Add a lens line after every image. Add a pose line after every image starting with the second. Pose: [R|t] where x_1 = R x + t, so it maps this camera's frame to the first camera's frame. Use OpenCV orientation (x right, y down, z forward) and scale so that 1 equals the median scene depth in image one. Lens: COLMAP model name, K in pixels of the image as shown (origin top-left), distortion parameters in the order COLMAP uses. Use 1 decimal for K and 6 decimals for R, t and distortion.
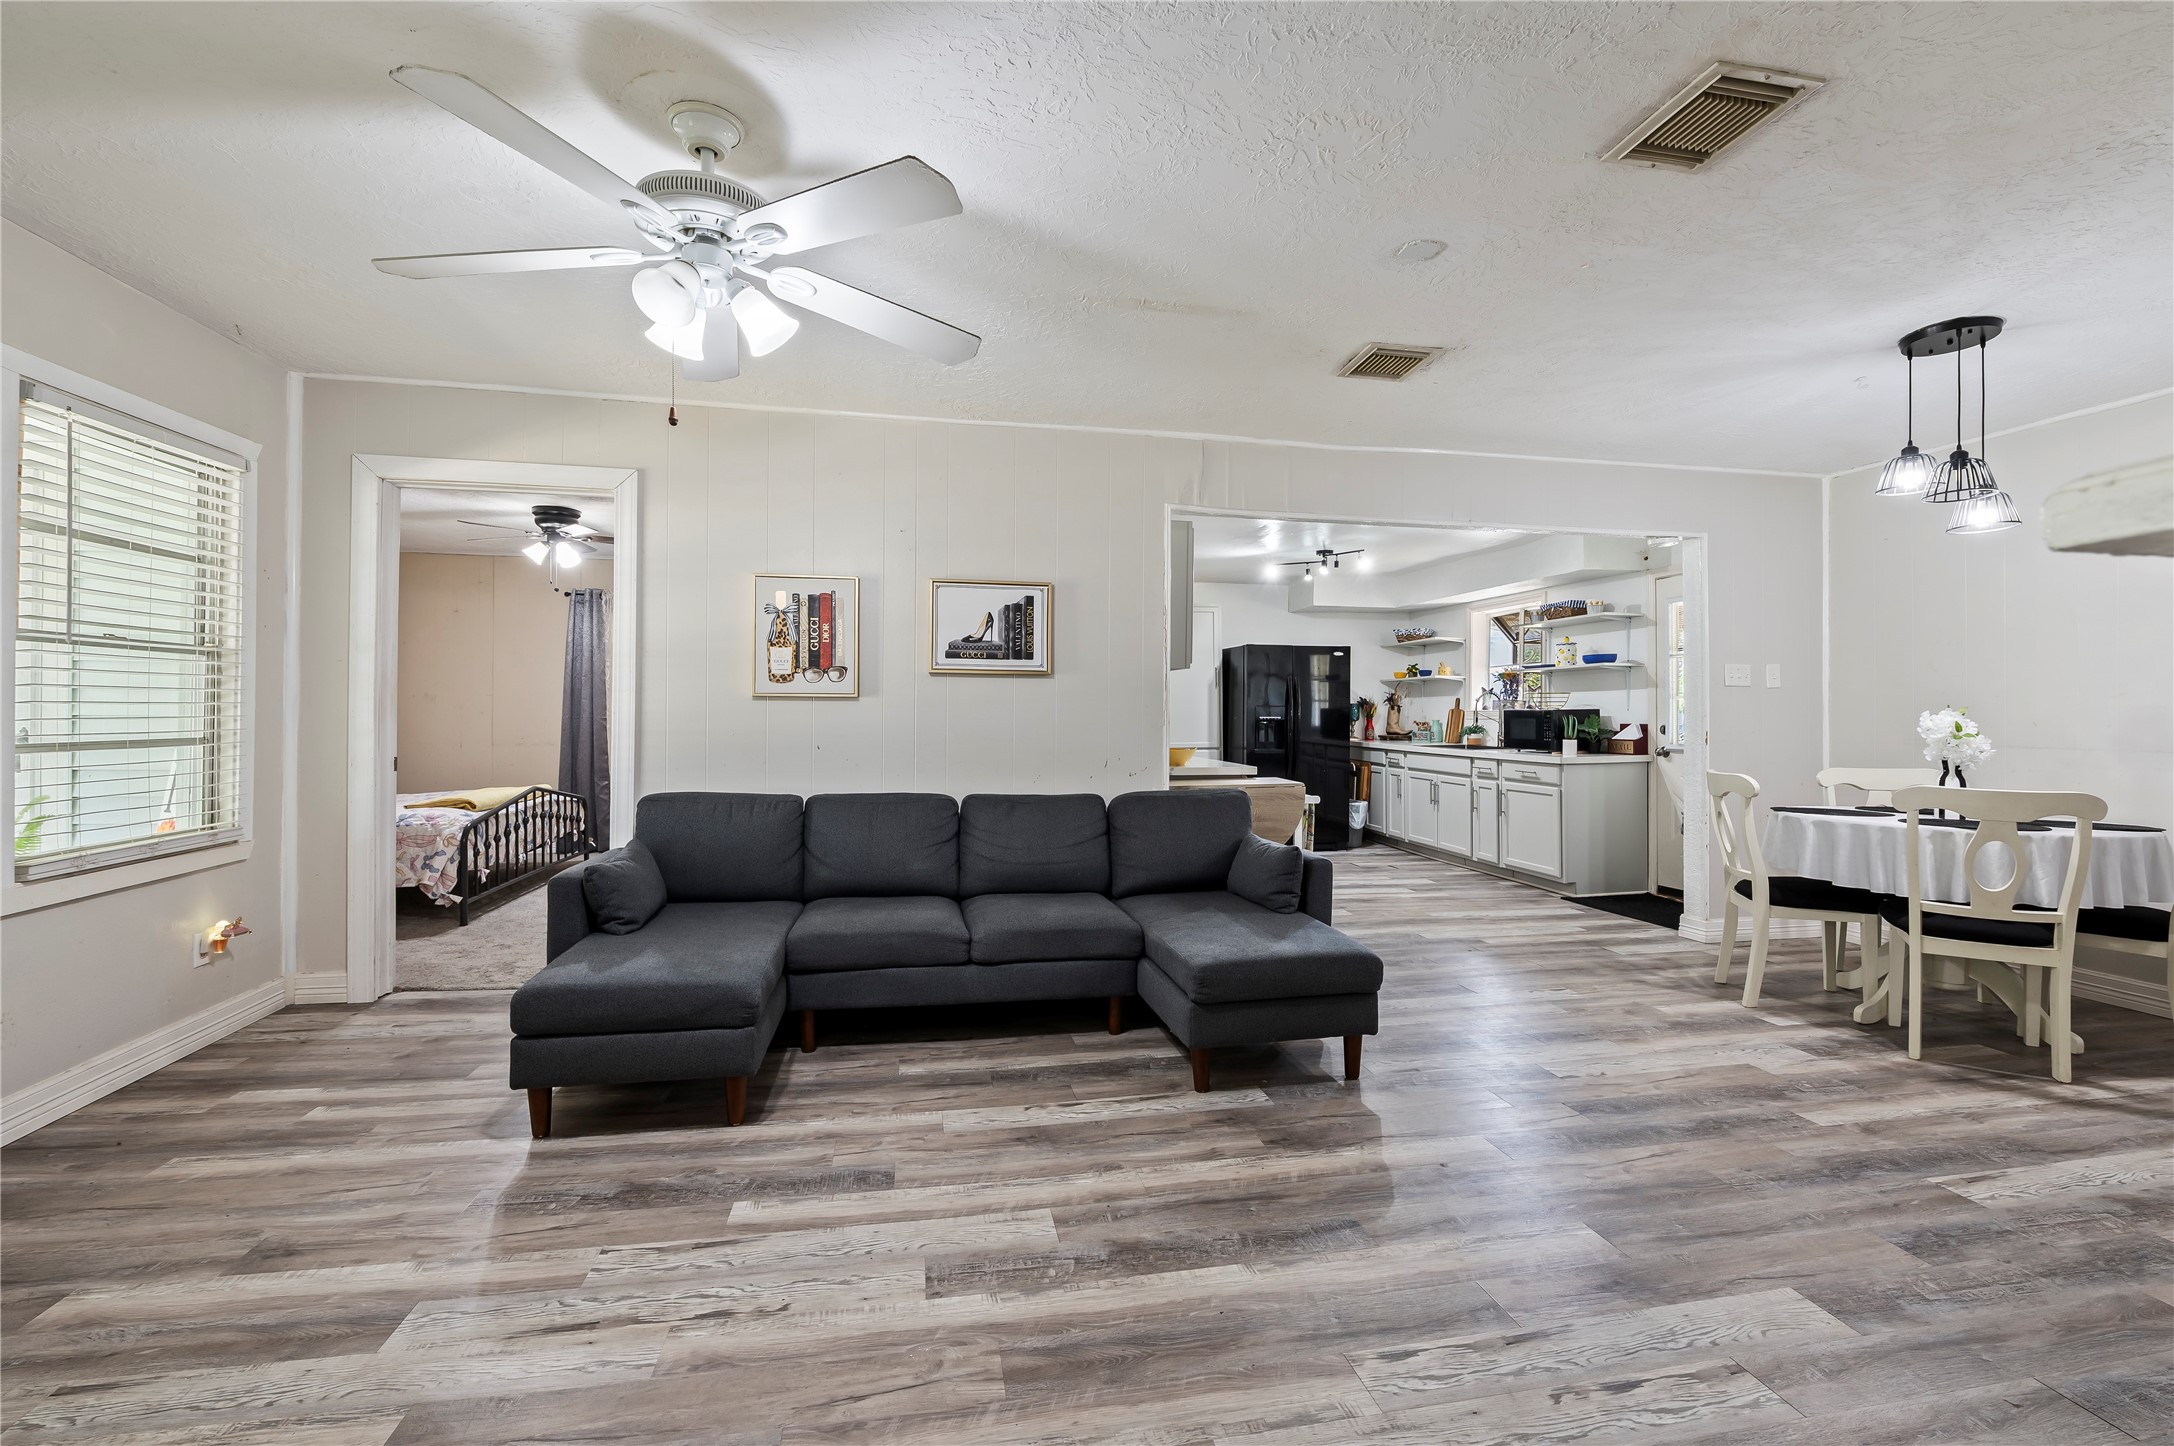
lens RADIAL K [[913.5, 0, 1045.7], [0, 913.5, 716.9], [0, 0, 1]] dist [-0.006627, -0.000042]
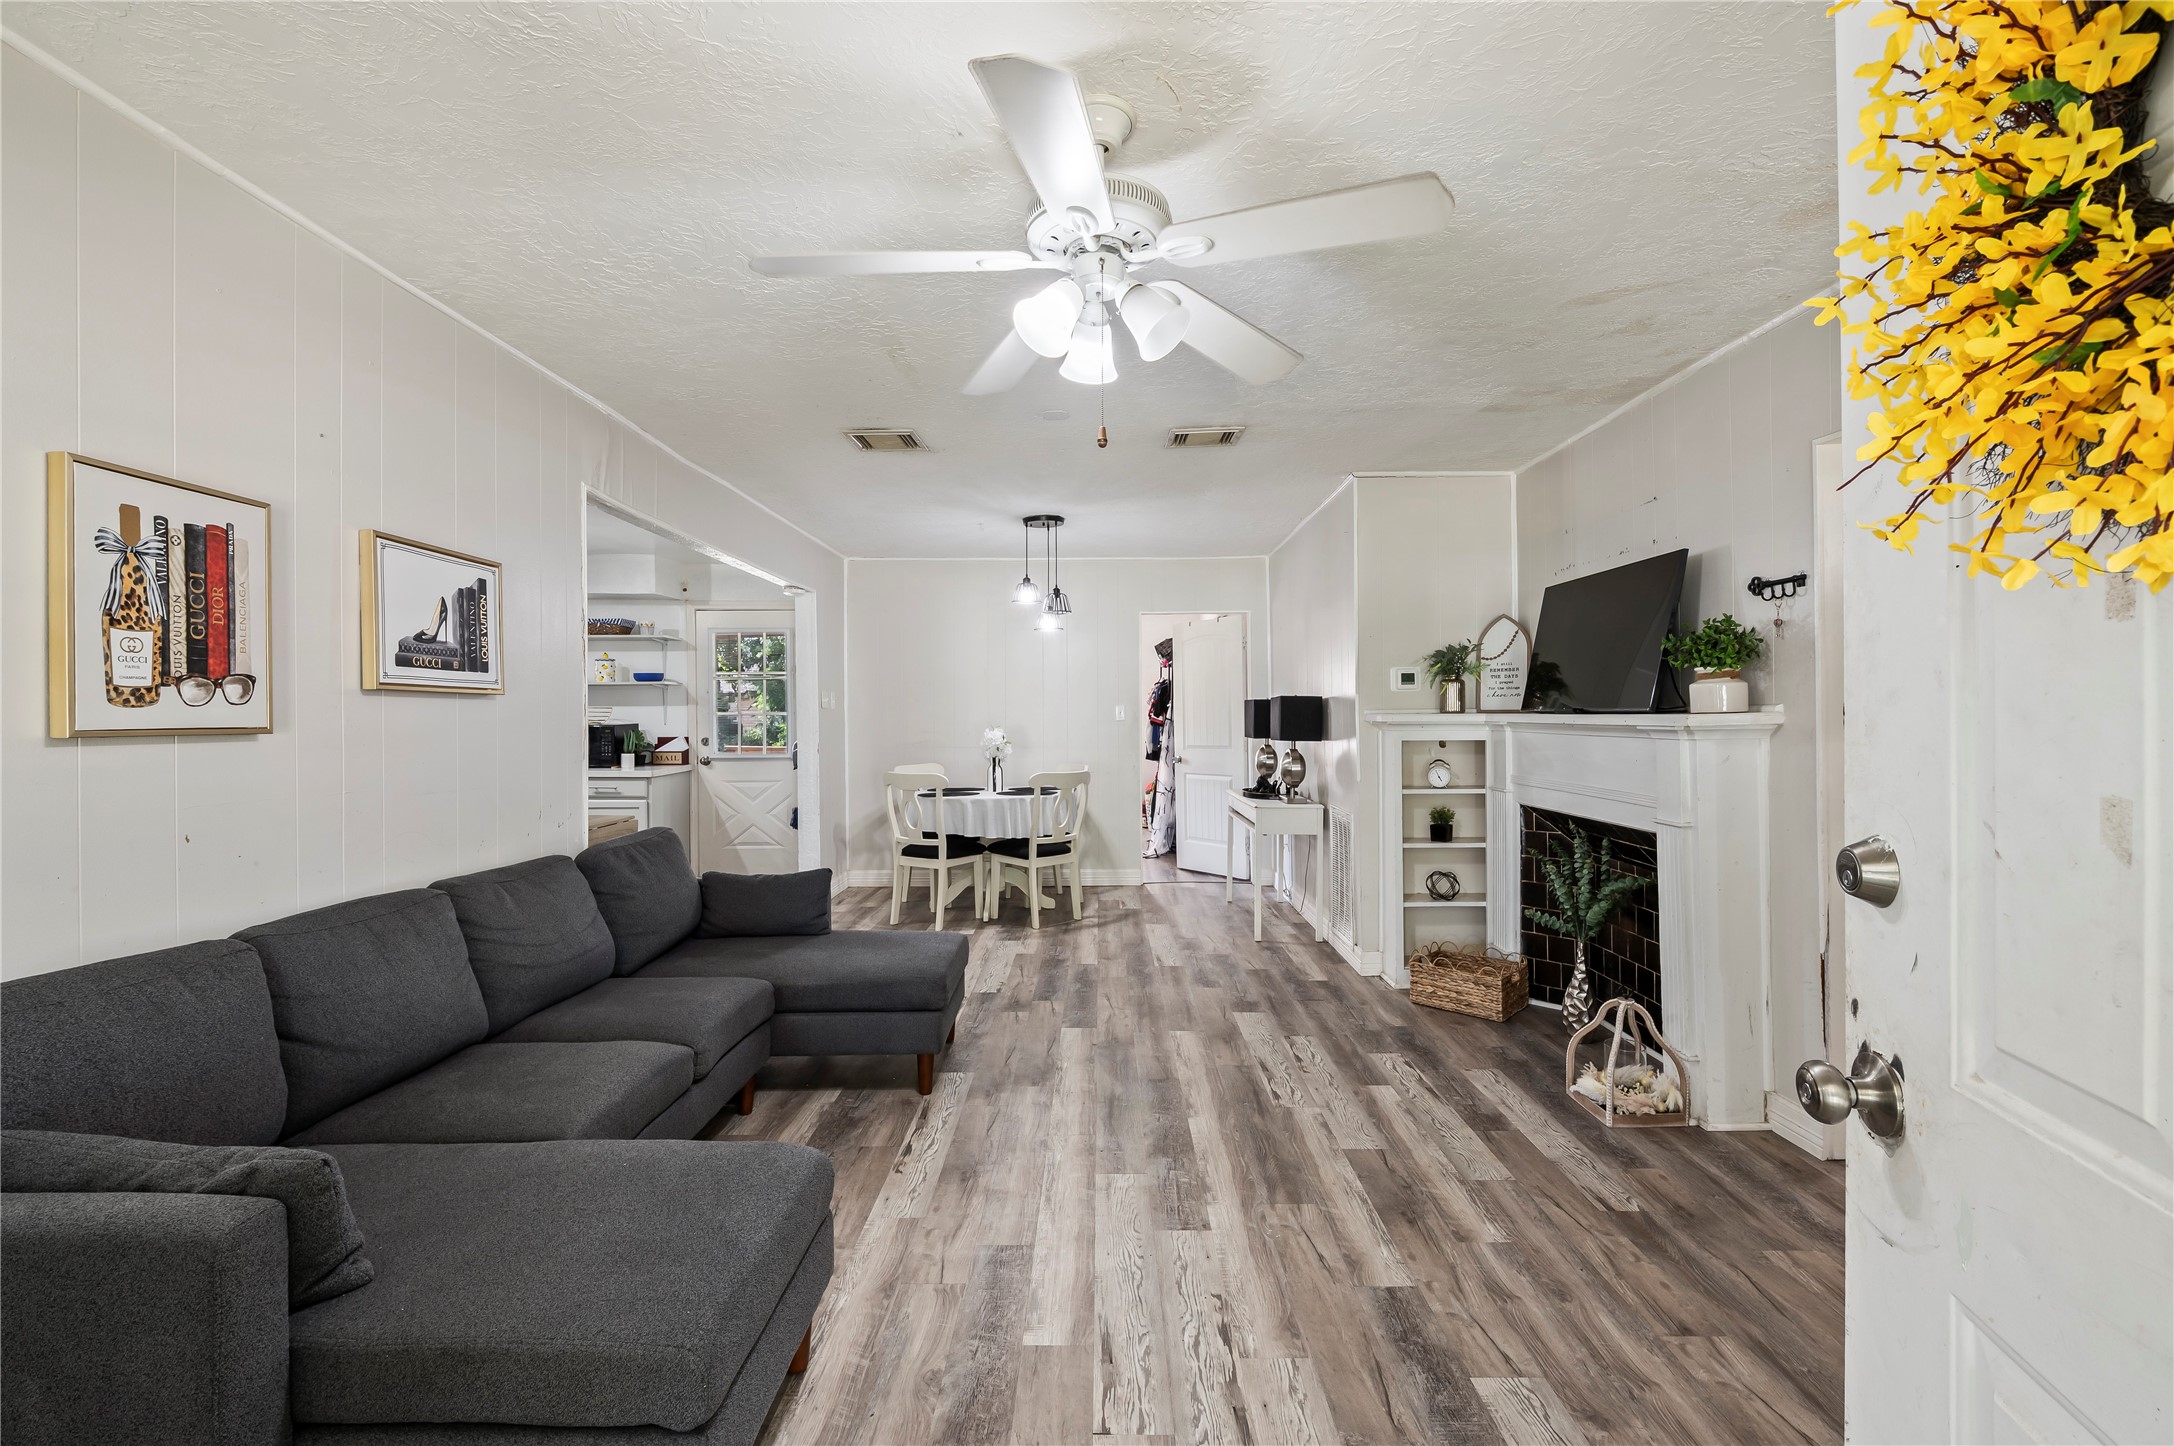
lens RADIAL K [[973.3, 0, 1128.8], [0, 973.3, 715.6], [0, 0, 1]] dist [-0.001202, -0.000279]
pose [[0.146292, -0.004383, 0.989232, -0.693860], [0.003581, 0.999986, 0.003901, -0.032972], [-0.989235, 0.002972, 0.146305, 0.434874]]
